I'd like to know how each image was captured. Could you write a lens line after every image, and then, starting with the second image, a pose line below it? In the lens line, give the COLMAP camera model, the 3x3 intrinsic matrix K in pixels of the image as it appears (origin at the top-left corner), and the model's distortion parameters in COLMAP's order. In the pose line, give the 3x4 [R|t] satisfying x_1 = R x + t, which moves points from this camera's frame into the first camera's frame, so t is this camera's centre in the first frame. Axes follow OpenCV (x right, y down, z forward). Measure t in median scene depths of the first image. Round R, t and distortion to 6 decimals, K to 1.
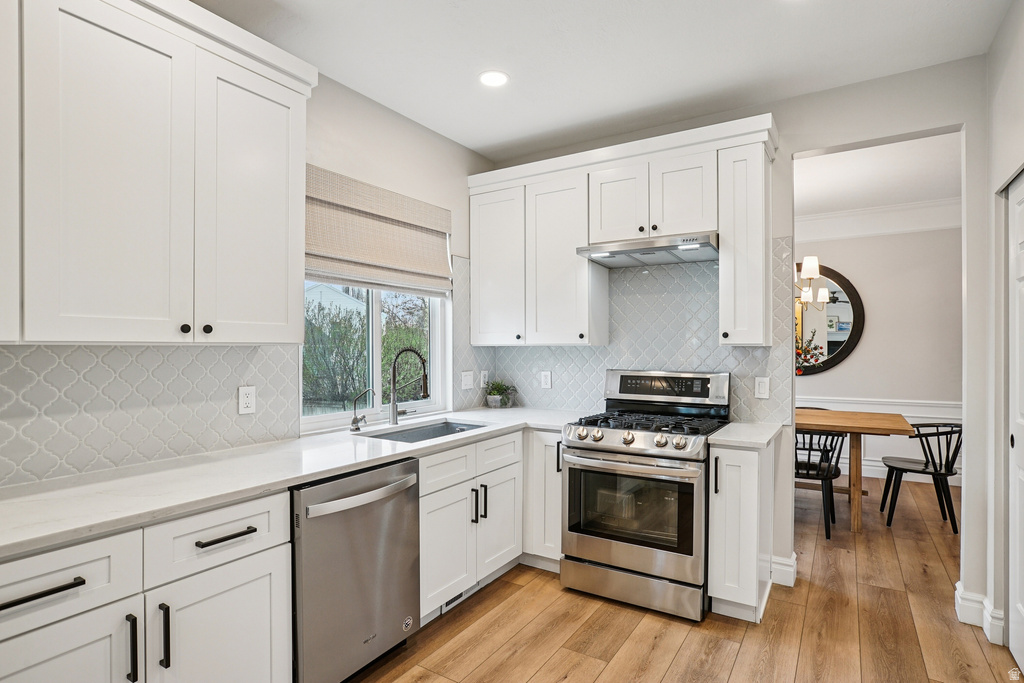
lens RADIAL K [[527.2, 0, 516.6], [0, 527.2, 347.5], [0, 0, 1]] dist [-0.023670, 0.006009]
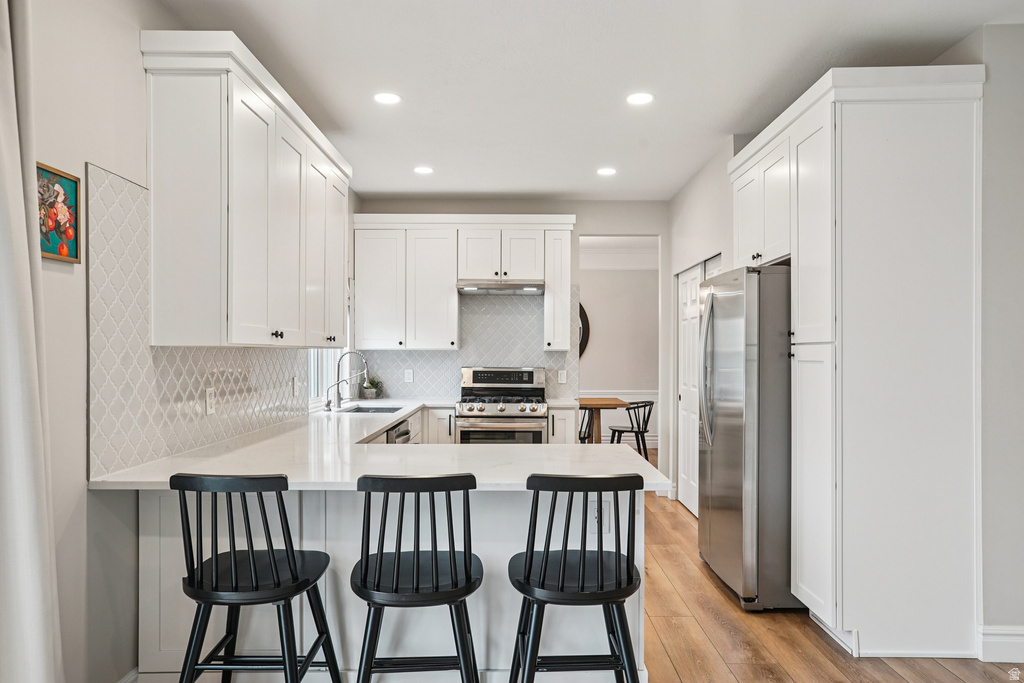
lens RADIAL K [[695.7, 0, 515.5], [0, 695.7, 351.2], [0, 0, 1]] dist [-0.008982, 0.004415]
pose [[0.848058, 0.004092, 0.529887, -0.769520], [-0.004840, 0.999988, 0.000025, -0.001482], [-0.529881, -0.002586, 0.848068, -0.723636]]
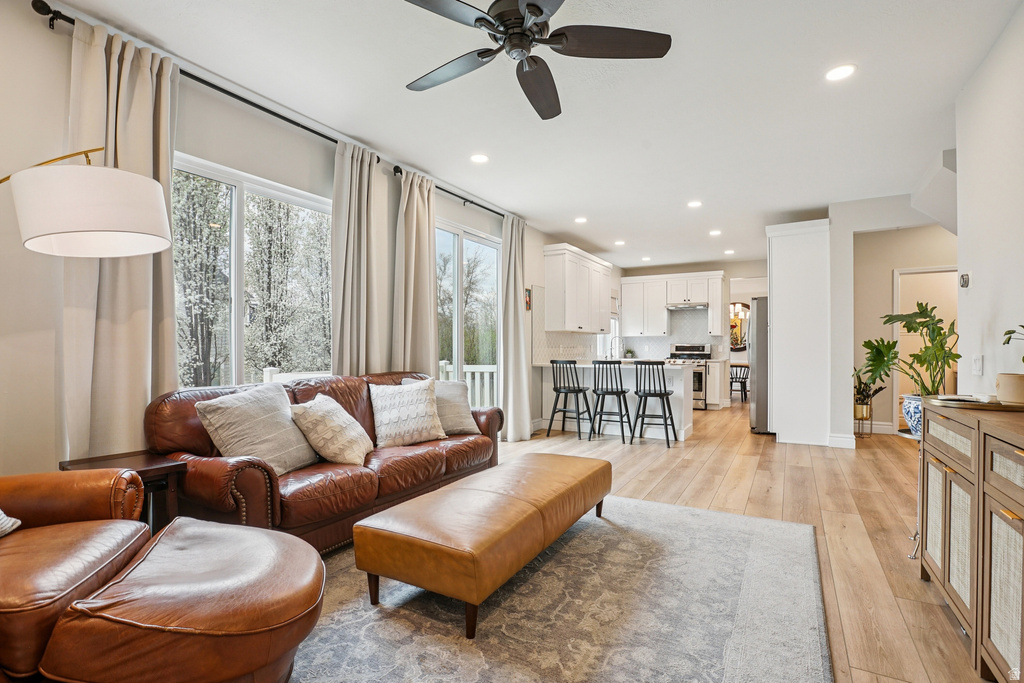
lens RADIAL K [[474.4, 0, 519.0], [0, 474.4, 345.8], [0, 0, 1]] dist [-0.032725, 0.008531]
pose [[0.999374, 0.004401, 0.035114, -0.891845], [-0.004327, 0.999988, -0.002188, 0.068701], [-0.035123, 0.002035, 0.999381, -1.898423]]
